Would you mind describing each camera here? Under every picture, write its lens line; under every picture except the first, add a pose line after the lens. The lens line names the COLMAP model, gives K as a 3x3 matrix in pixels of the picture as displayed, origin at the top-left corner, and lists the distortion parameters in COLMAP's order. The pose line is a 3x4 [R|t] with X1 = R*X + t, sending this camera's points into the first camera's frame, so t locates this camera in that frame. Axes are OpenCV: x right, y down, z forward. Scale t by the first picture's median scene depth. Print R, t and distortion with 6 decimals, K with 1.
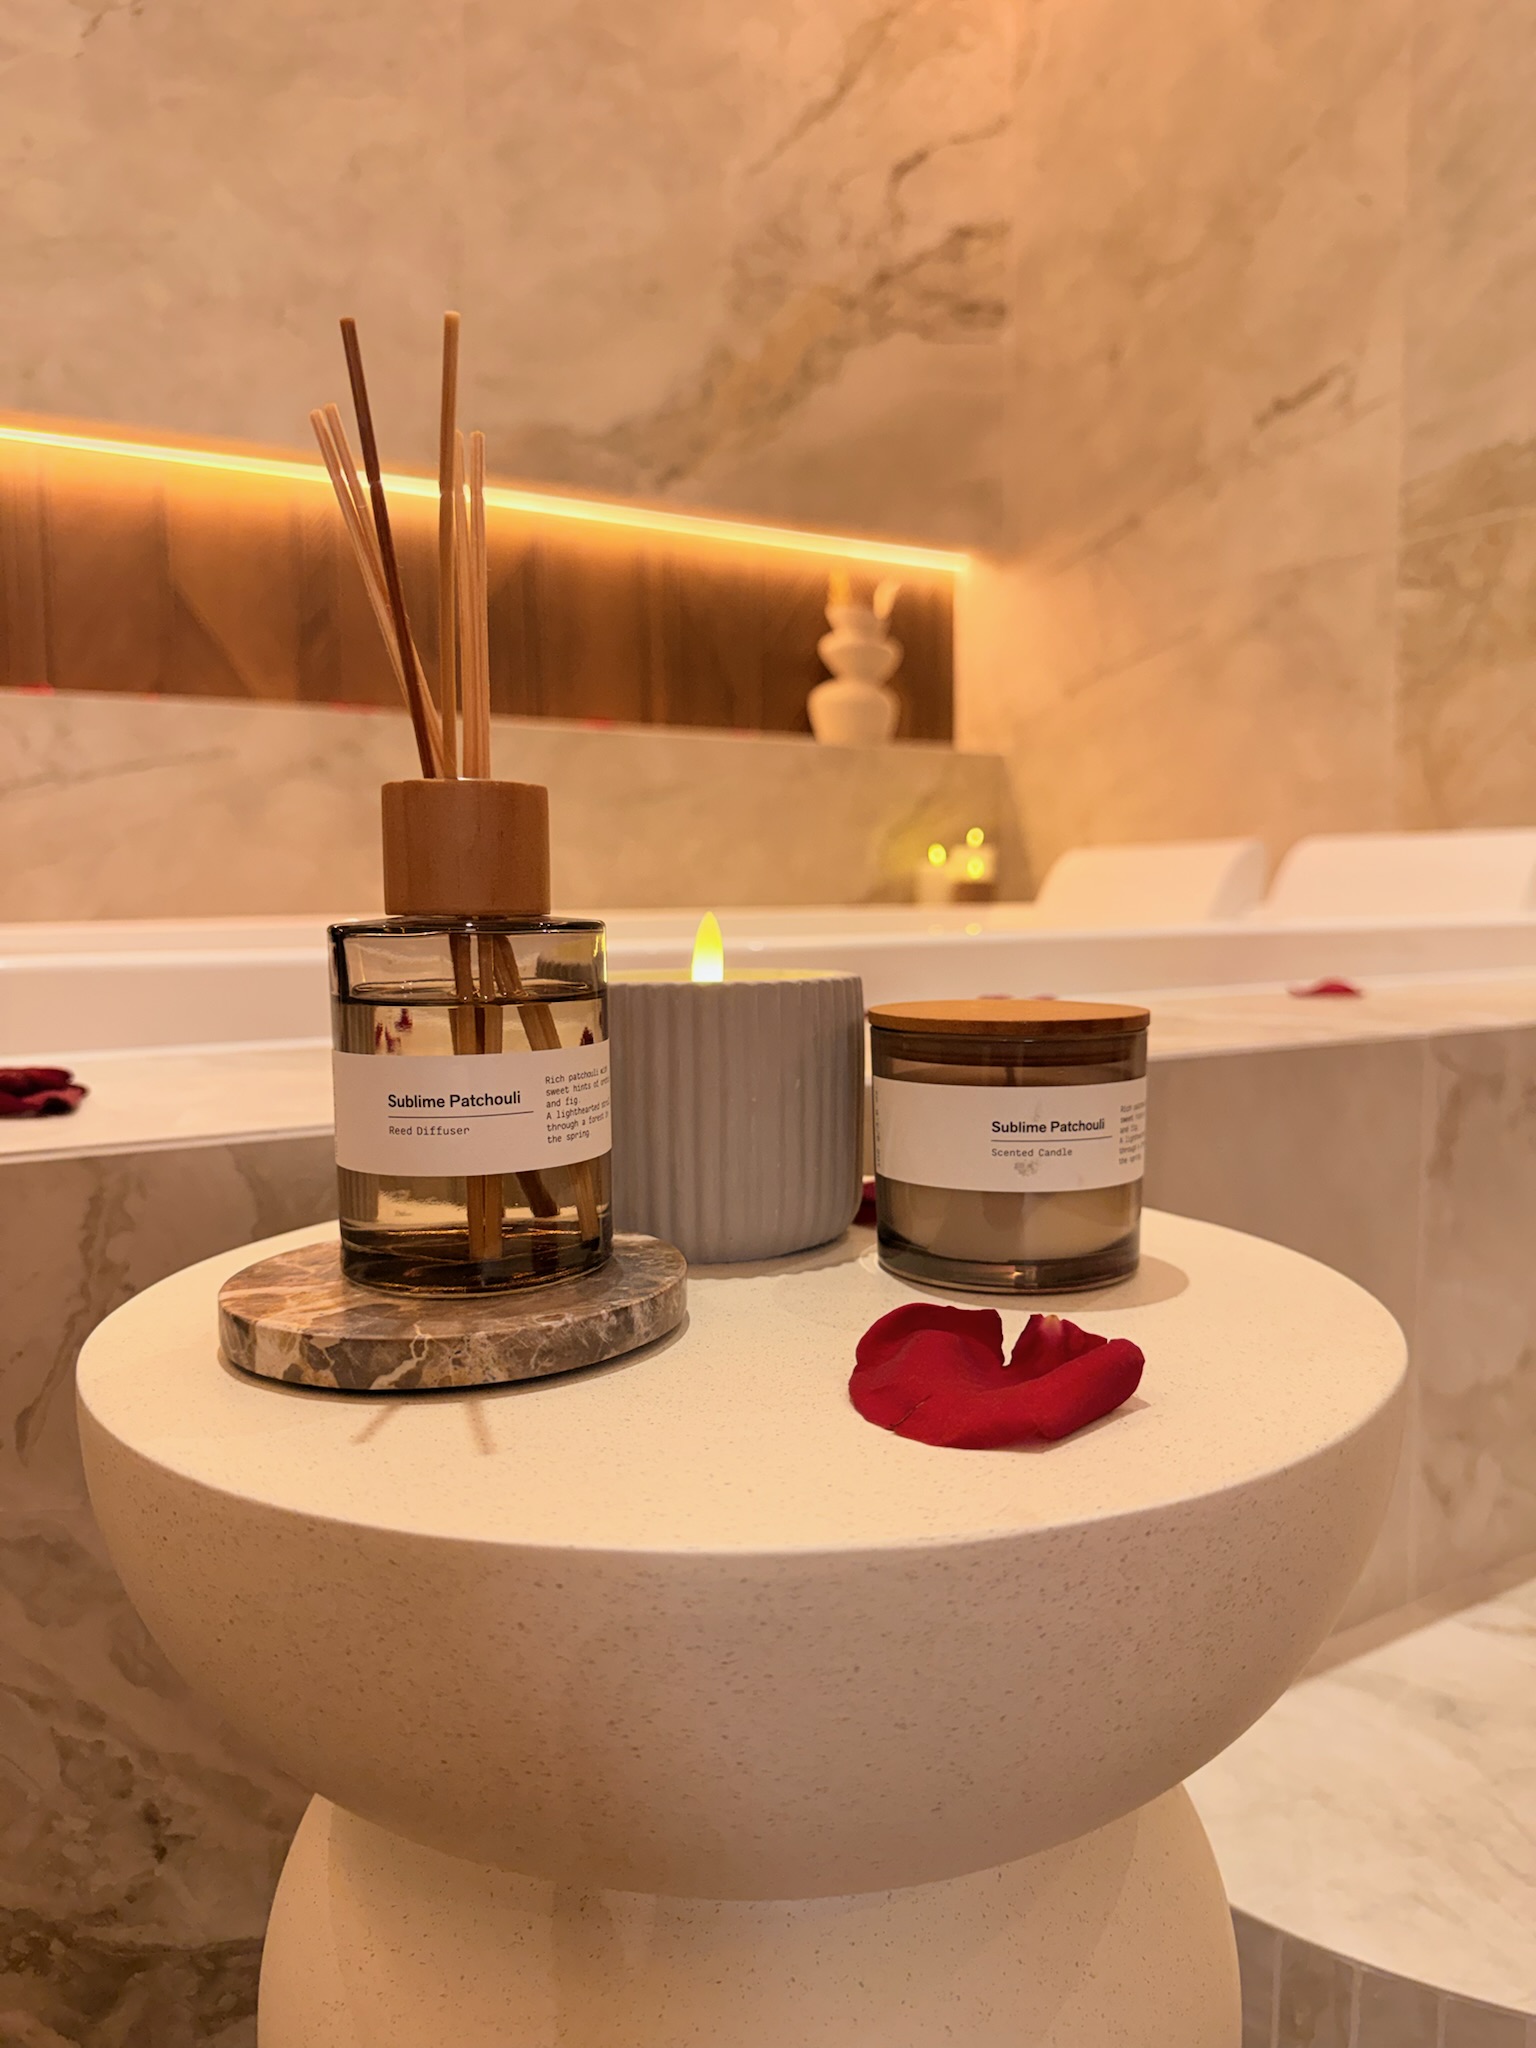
lens RADIAL K [[1450.2, 0, 767.3], [0, 1450.2, 1028.3], [0, 0, 1]] dist [0.035134, -0.040044]
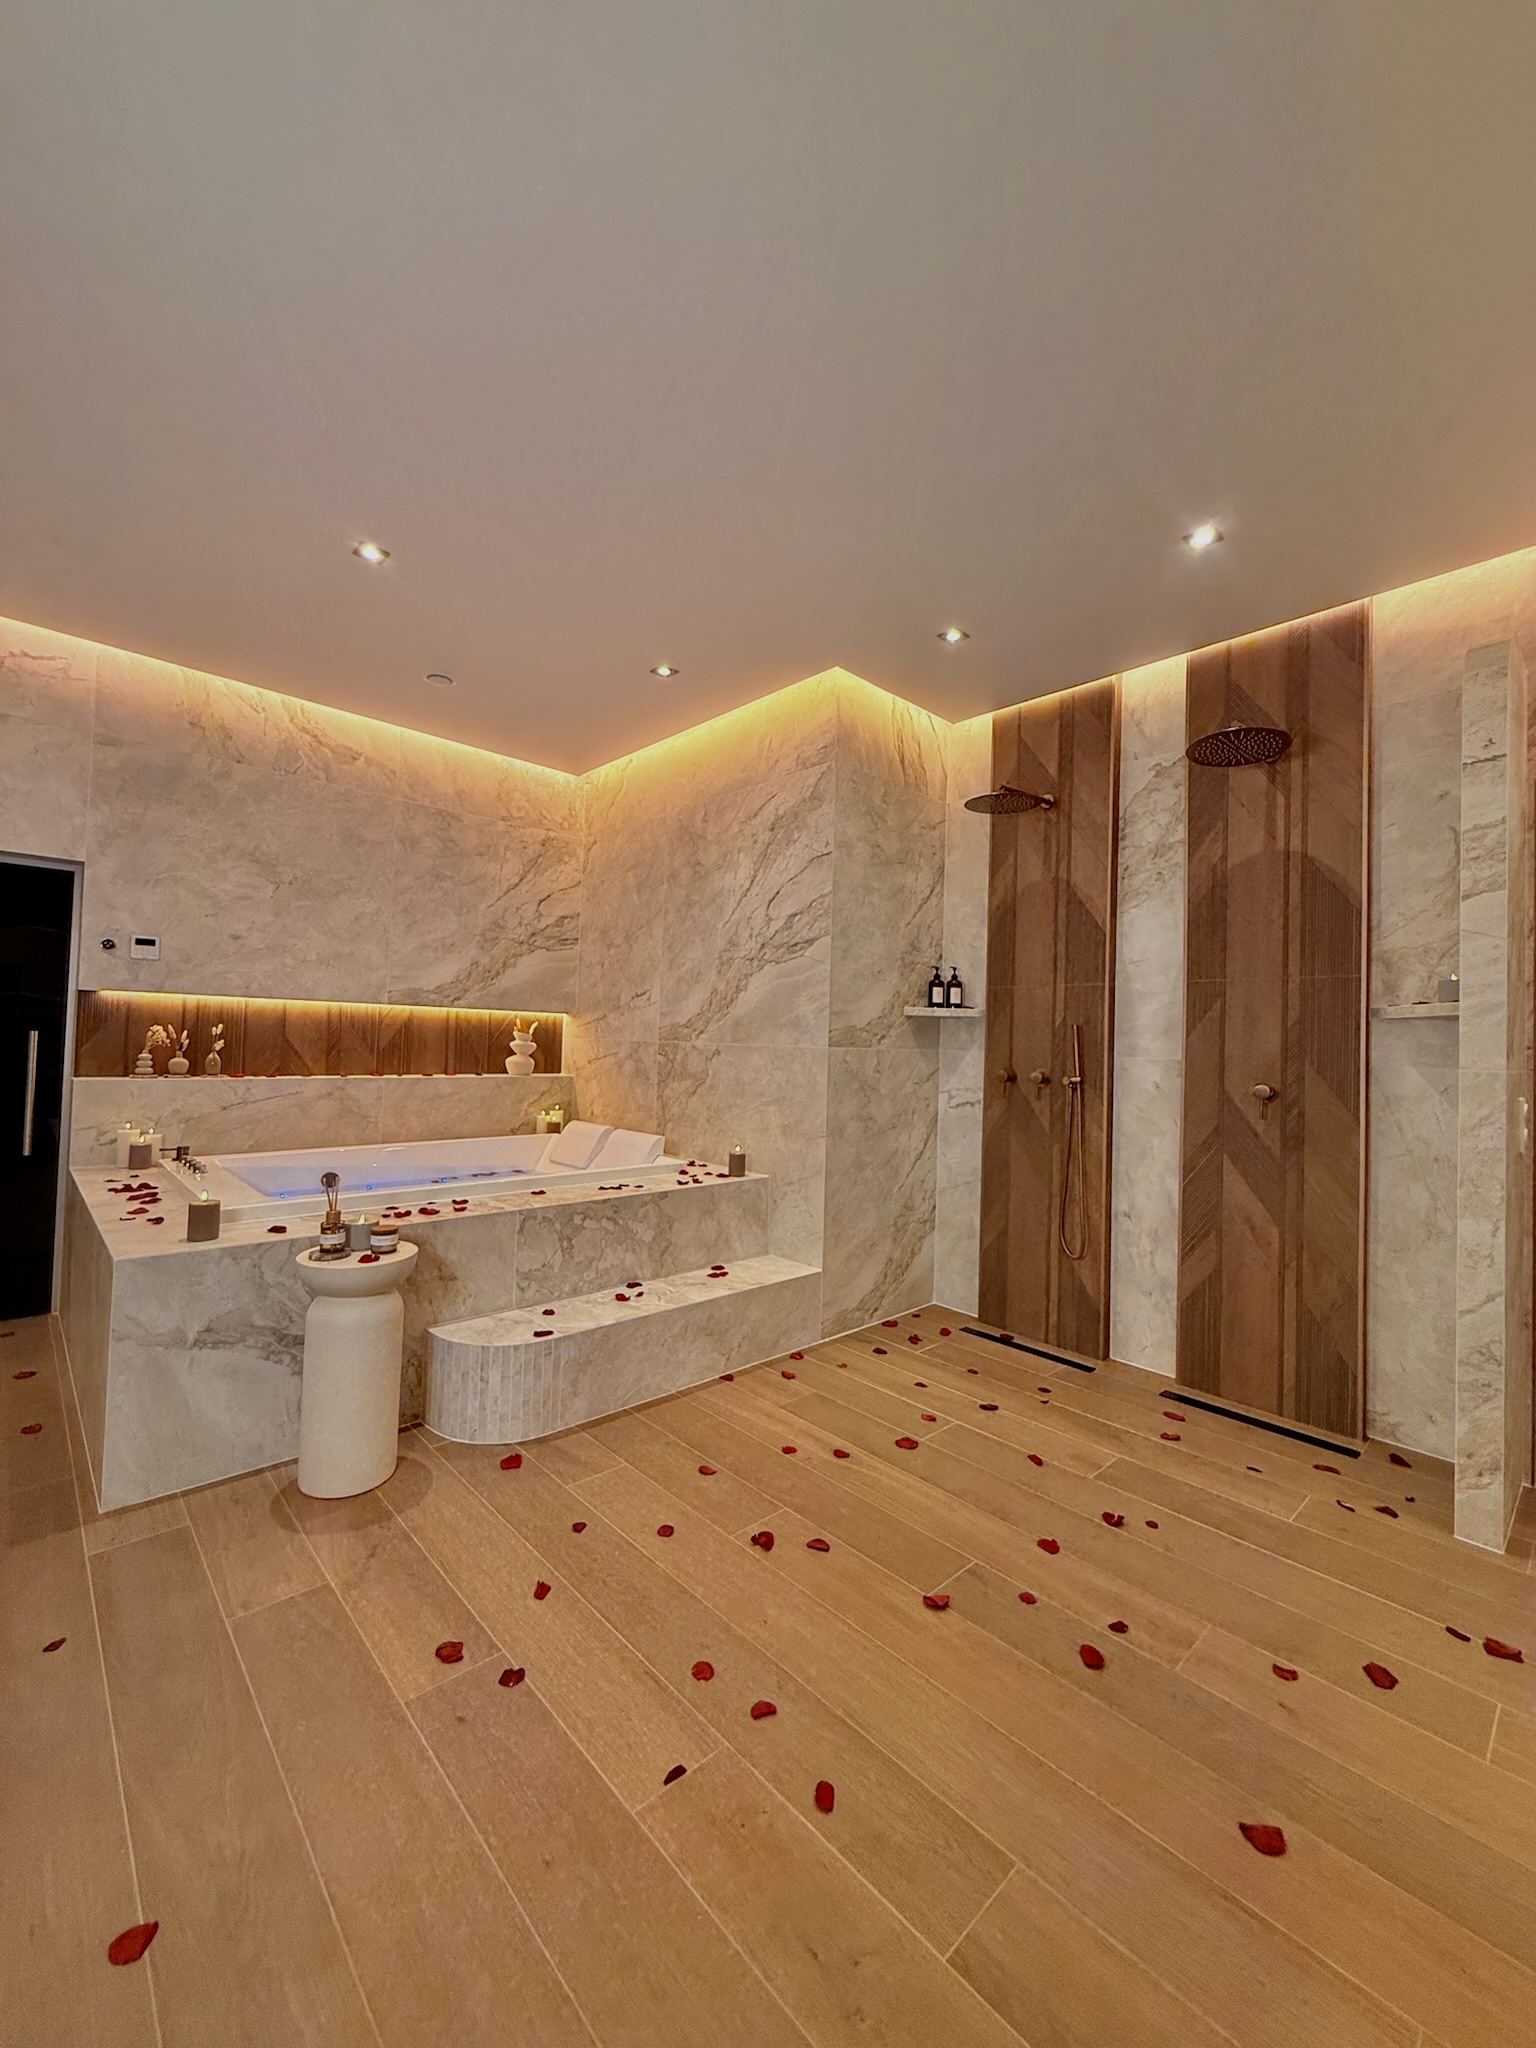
lens RADIAL K [[817.5, 0, 774.4], [0, 817.5, 1019.3], [0, 0, 1]] dist [-0.002045, 0.000081]
pose [[0.980236, 0.041746, 0.193376, 0.275626], [-0.020417, 0.993610, -0.111006, -0.146600], [-0.196774, 0.104864, 0.974825, -0.894139]]
